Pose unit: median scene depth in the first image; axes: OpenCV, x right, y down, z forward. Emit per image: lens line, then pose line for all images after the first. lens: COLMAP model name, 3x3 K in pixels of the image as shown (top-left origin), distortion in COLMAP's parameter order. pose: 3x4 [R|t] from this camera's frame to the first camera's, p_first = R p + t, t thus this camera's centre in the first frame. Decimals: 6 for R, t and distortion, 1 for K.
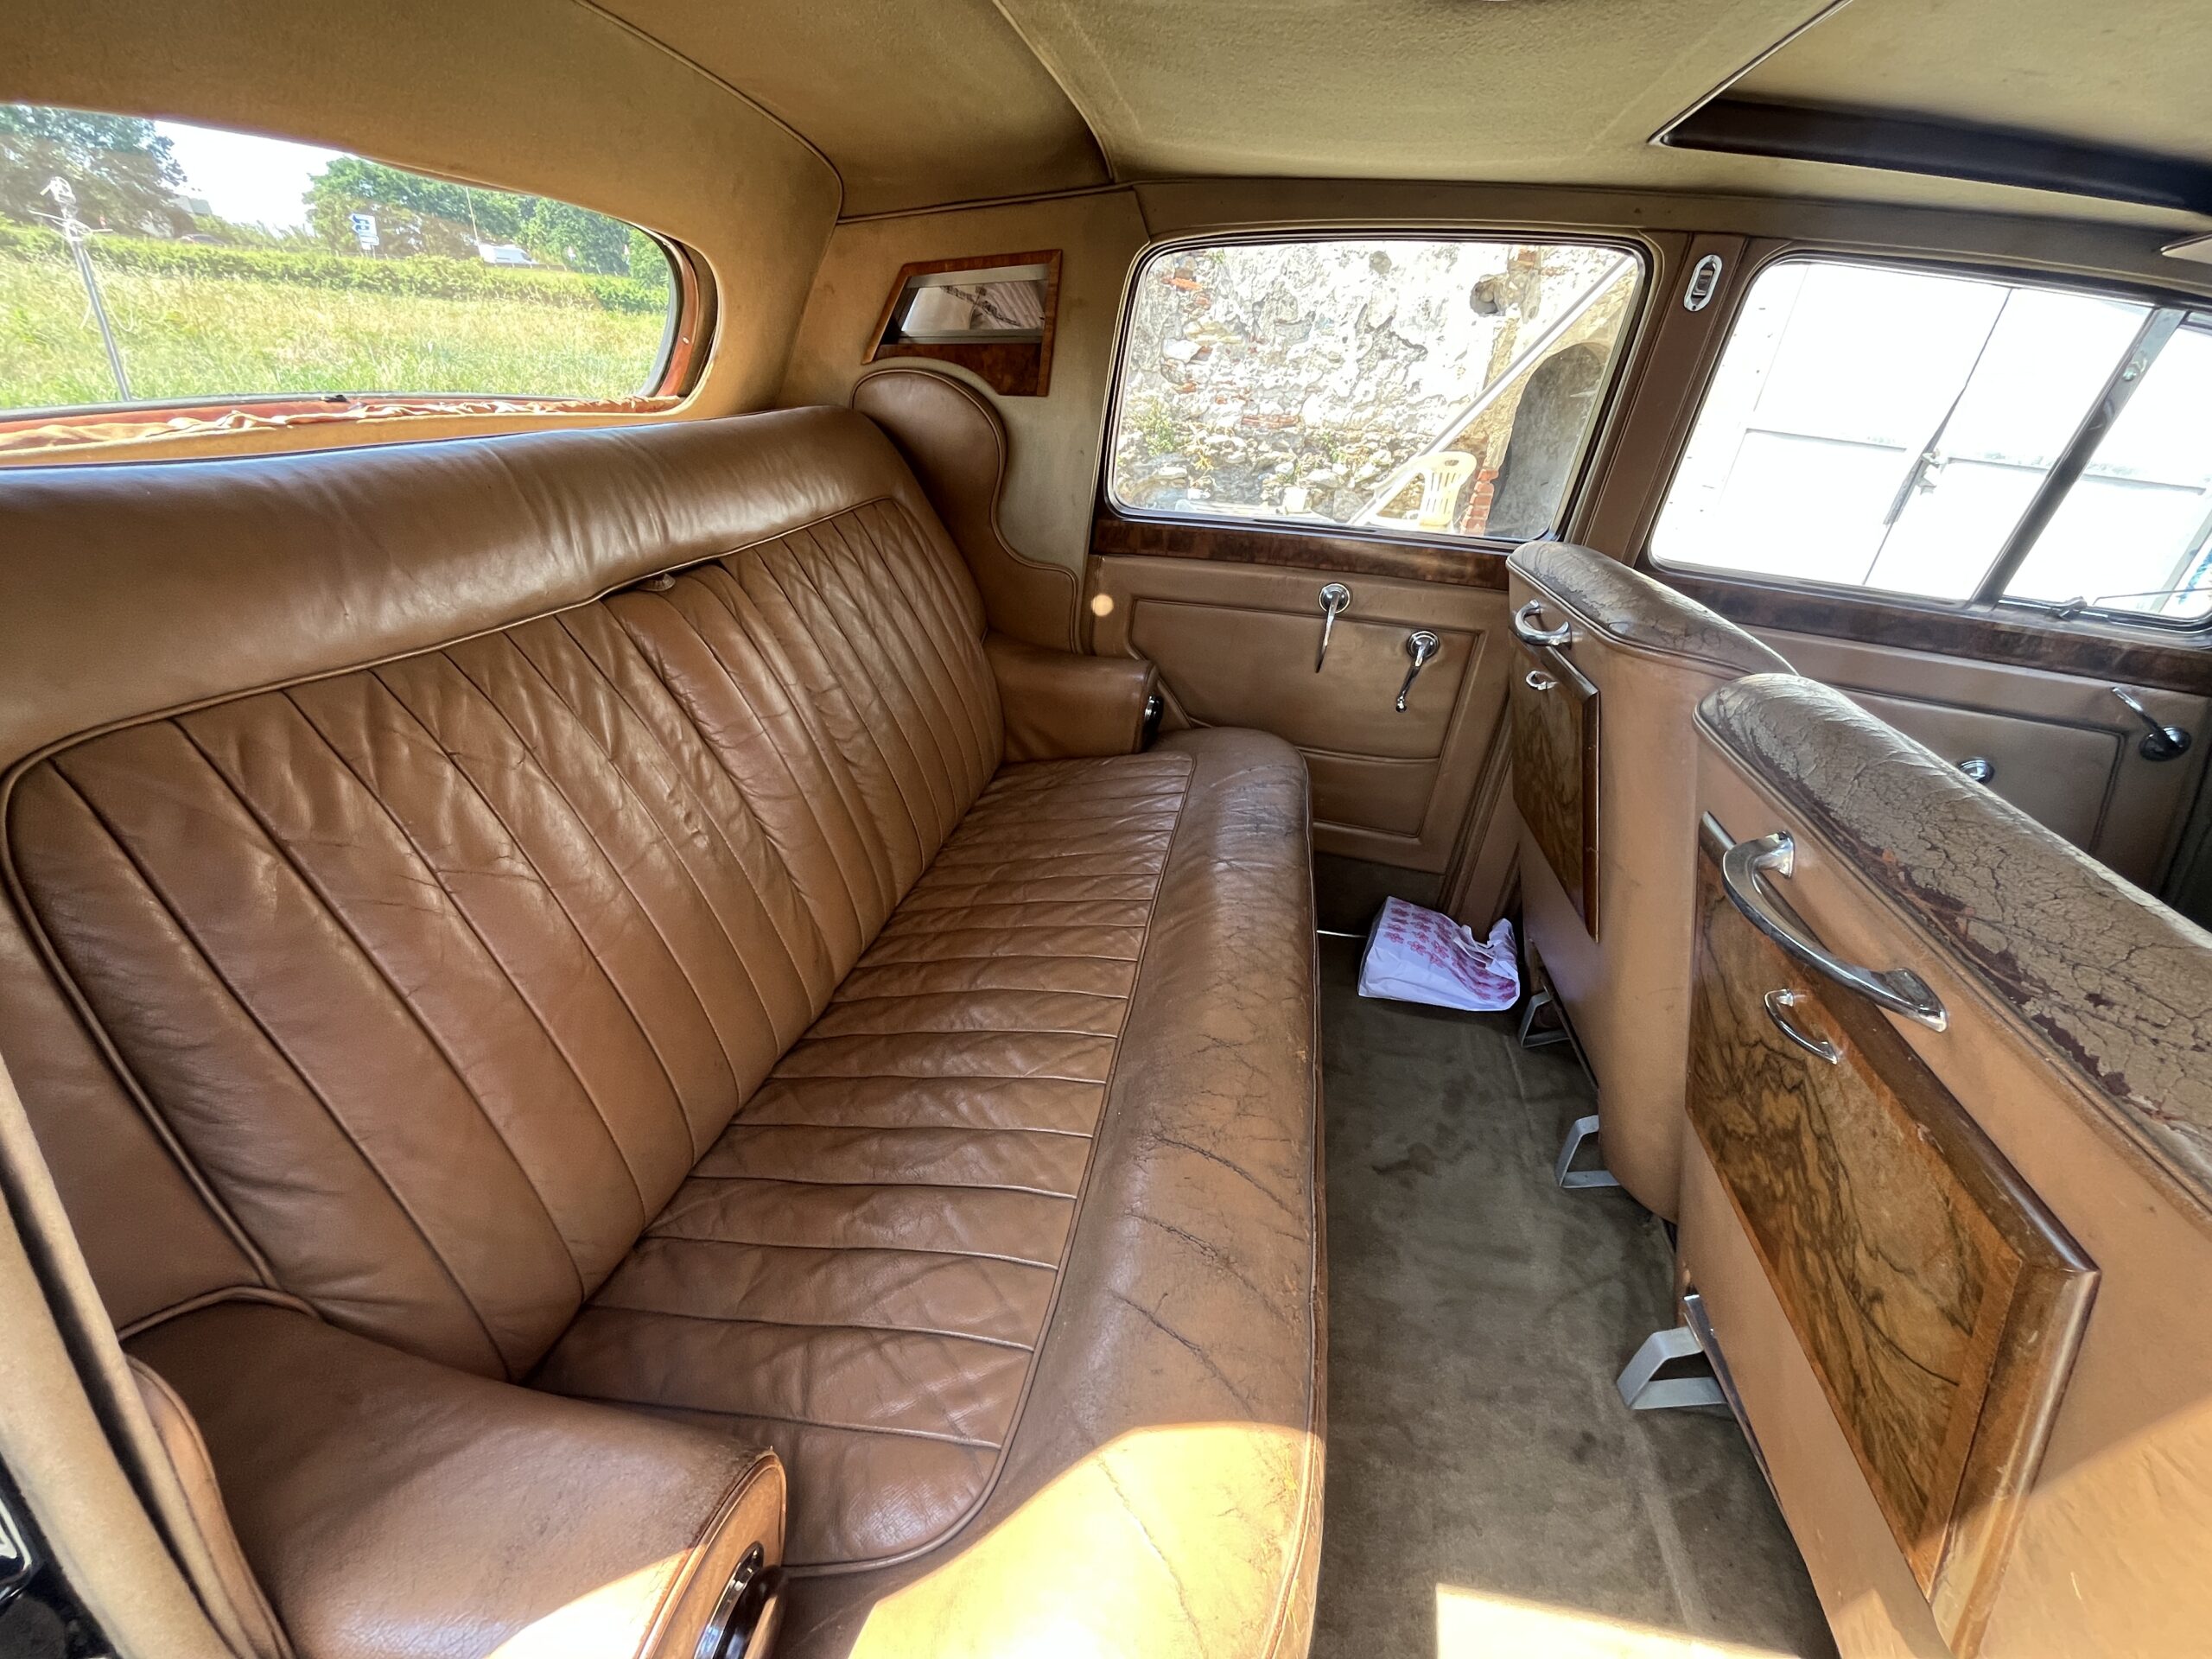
lens RADIAL K [[896.3, 0, 1105.0], [0, 896.3, 832.4], [0, 0, 1]] dist [-0.002725, -0.000562]
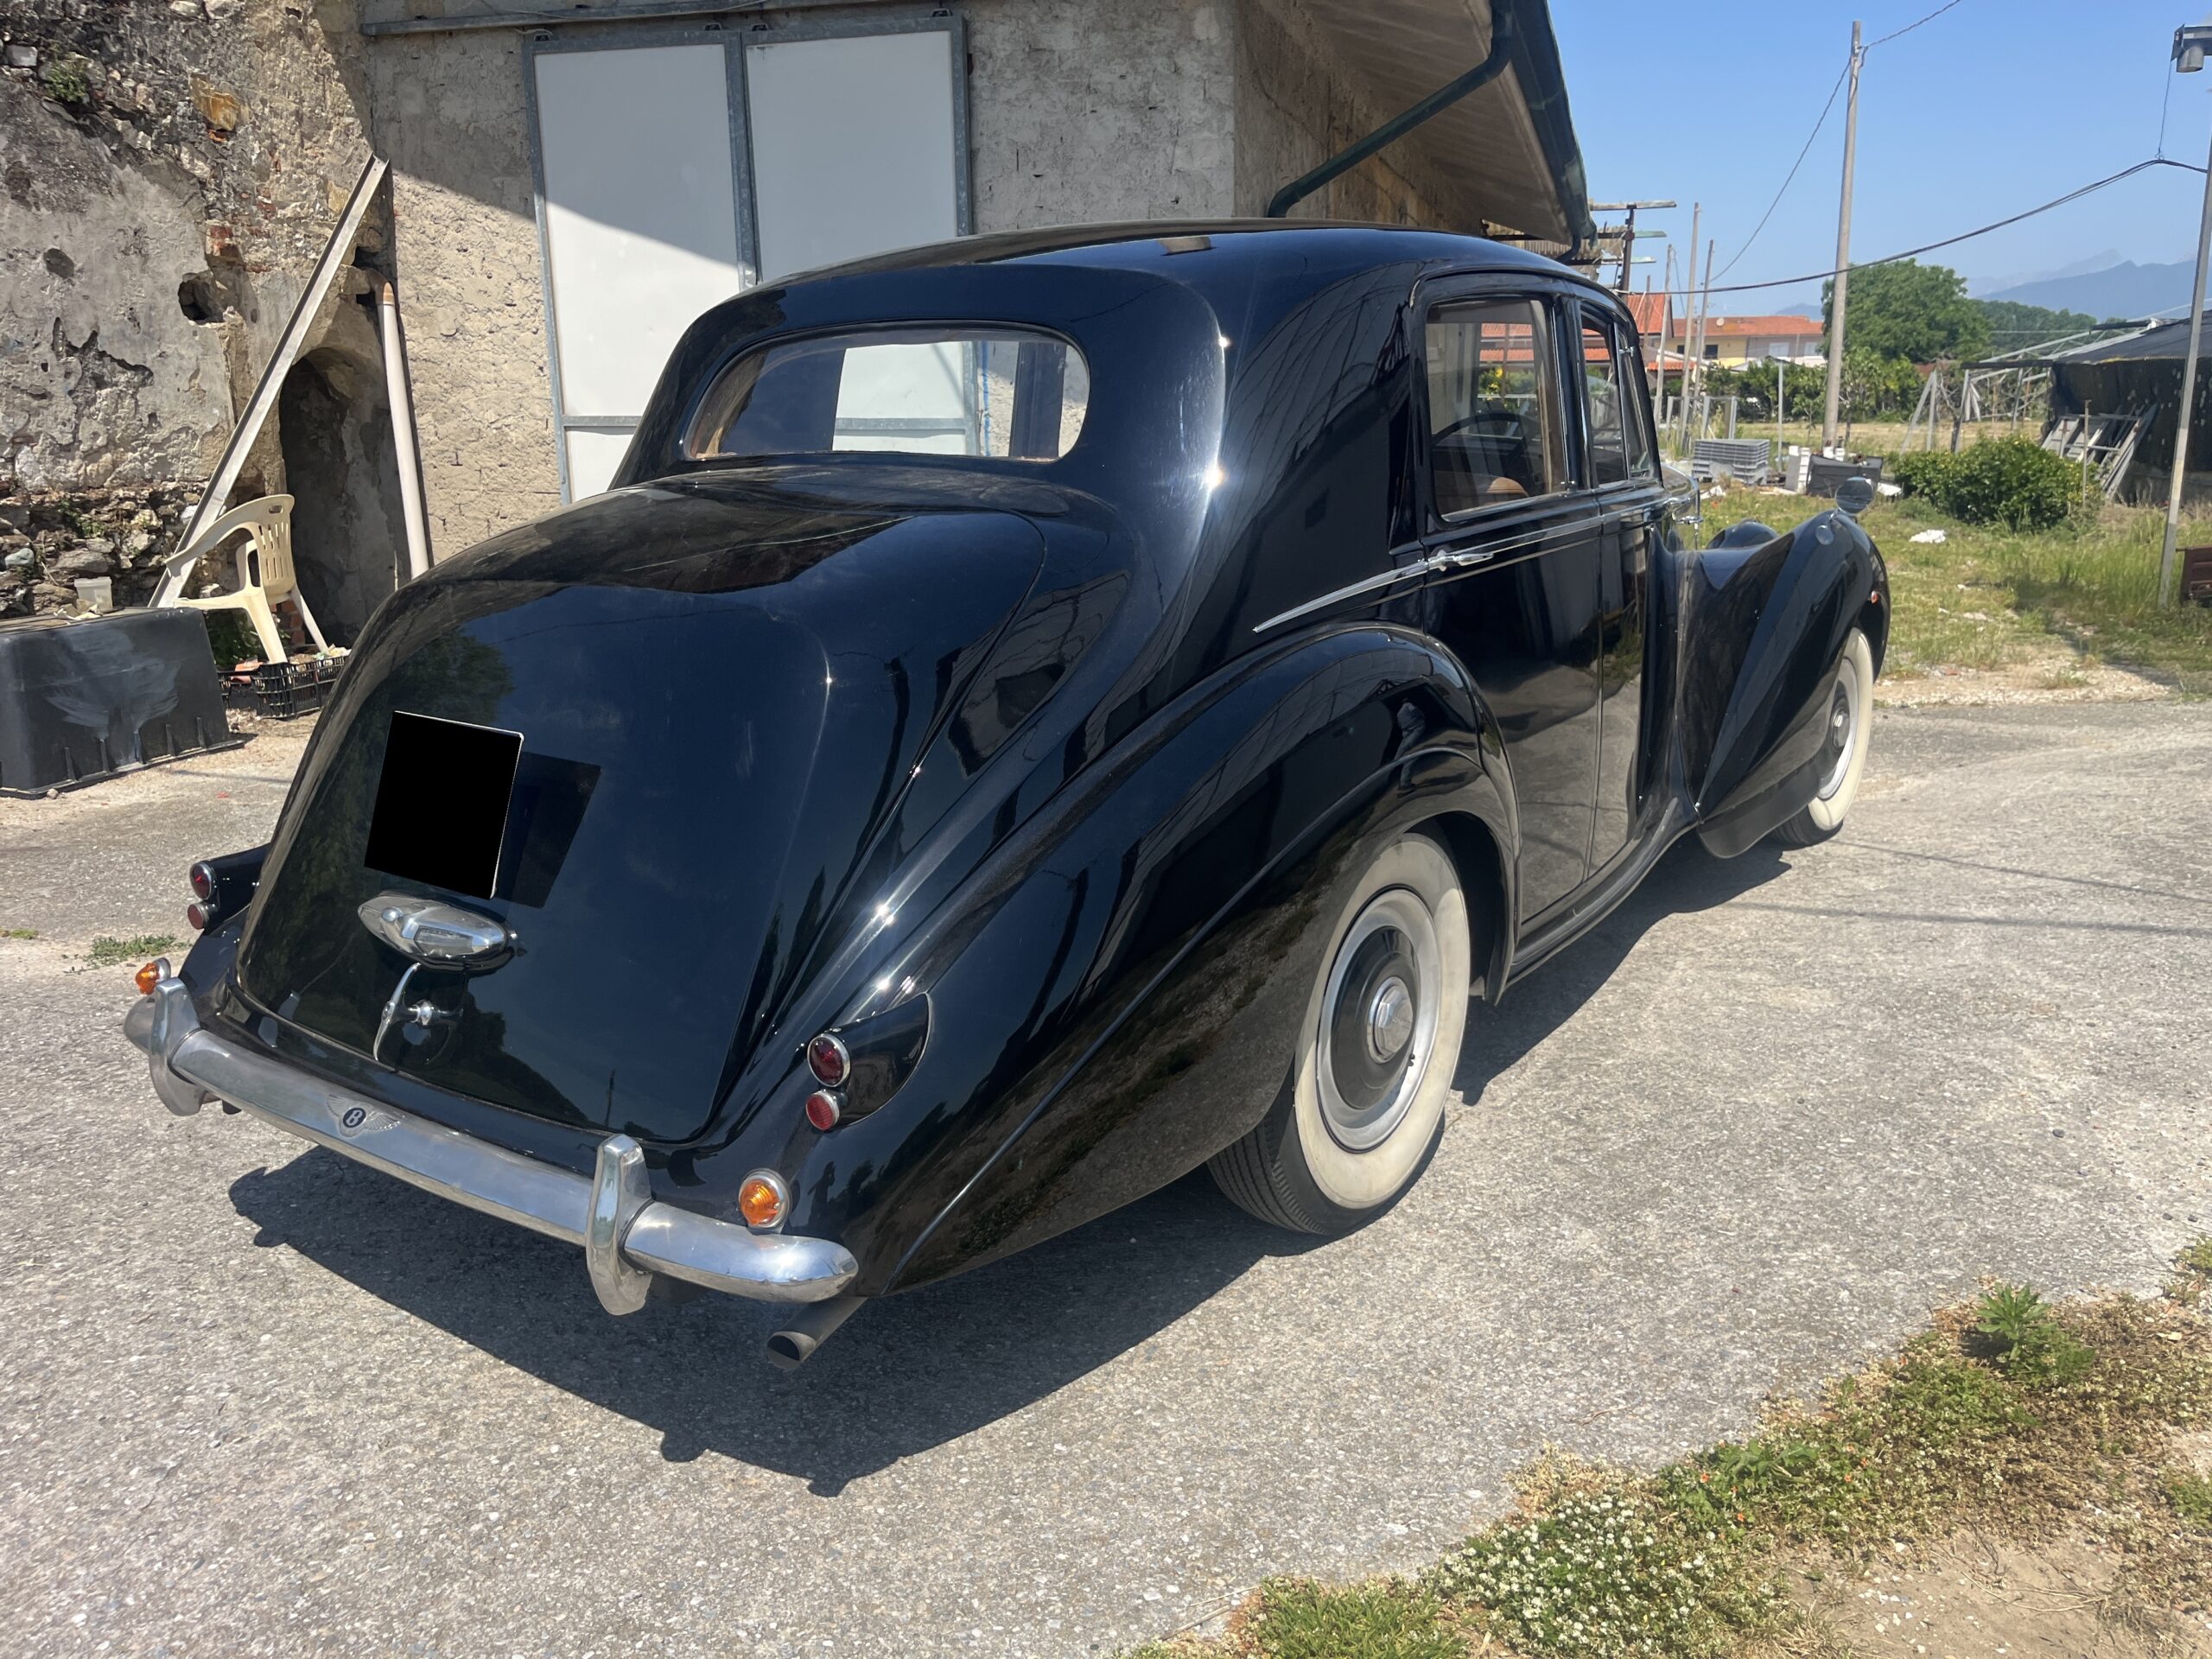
lens RADIAL K [[1721.8, 0, 1129.0], [0, 1721.8, 775.2], [0, 0, 1]] dist [0.064378, -0.094065]
pose [[0.401114, -0.275532, 0.873608, -3.084361], [0.473242, 0.878893, 0.059911, 0.094431], [-0.784315, 0.389397, 0.482929, -0.673029]]
